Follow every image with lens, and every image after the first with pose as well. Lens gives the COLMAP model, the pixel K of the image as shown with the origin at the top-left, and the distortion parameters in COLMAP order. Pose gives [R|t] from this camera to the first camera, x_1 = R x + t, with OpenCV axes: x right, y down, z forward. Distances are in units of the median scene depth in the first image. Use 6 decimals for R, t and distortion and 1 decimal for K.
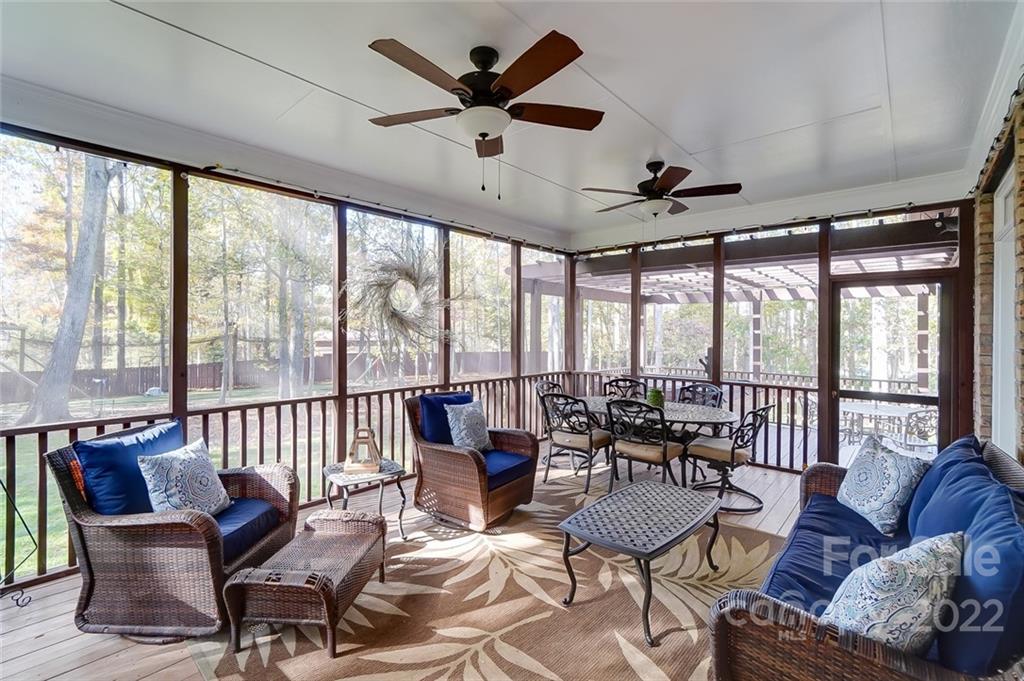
lens RADIAL K [[488.7, 0, 512.3], [0, 488.7, 337.4], [0, 0, 1]] dist [0.004419, 0.000295]
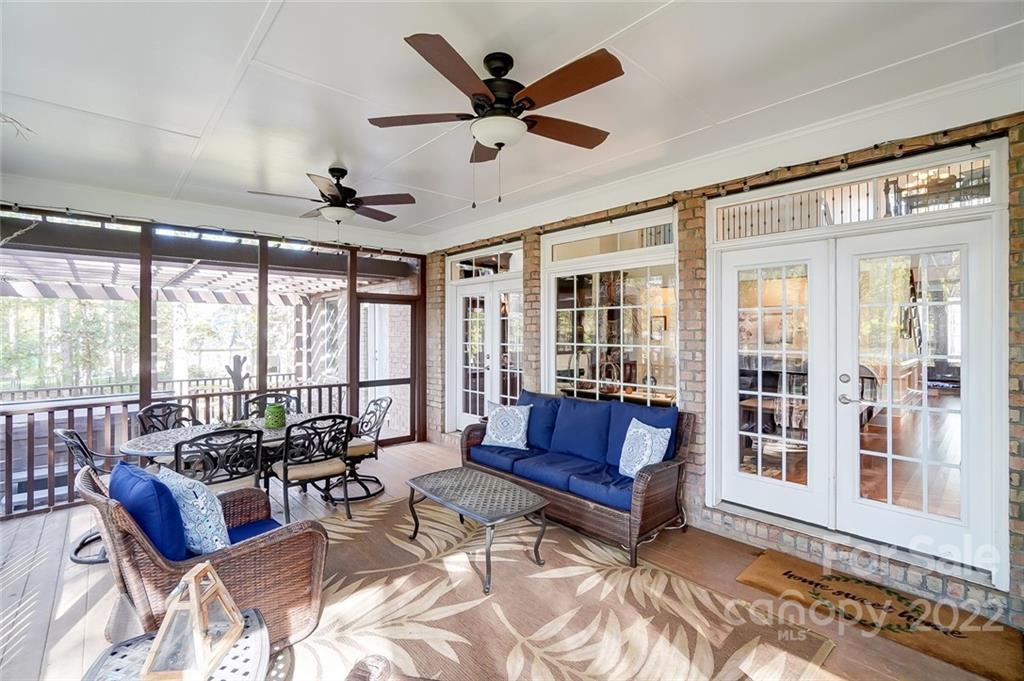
lens RADIAL K [[447.2, 0, 511.7], [0, 447.2, 330.9], [0, 0, 1]] dist [-0.035200, -0.000306]
pose [[0.146502, 0.006448, 0.989189, -0.288509], [0.010056, 0.999917, -0.008007, -0.007082], [-0.989159, 0.011120, 0.146425, 0.279900]]
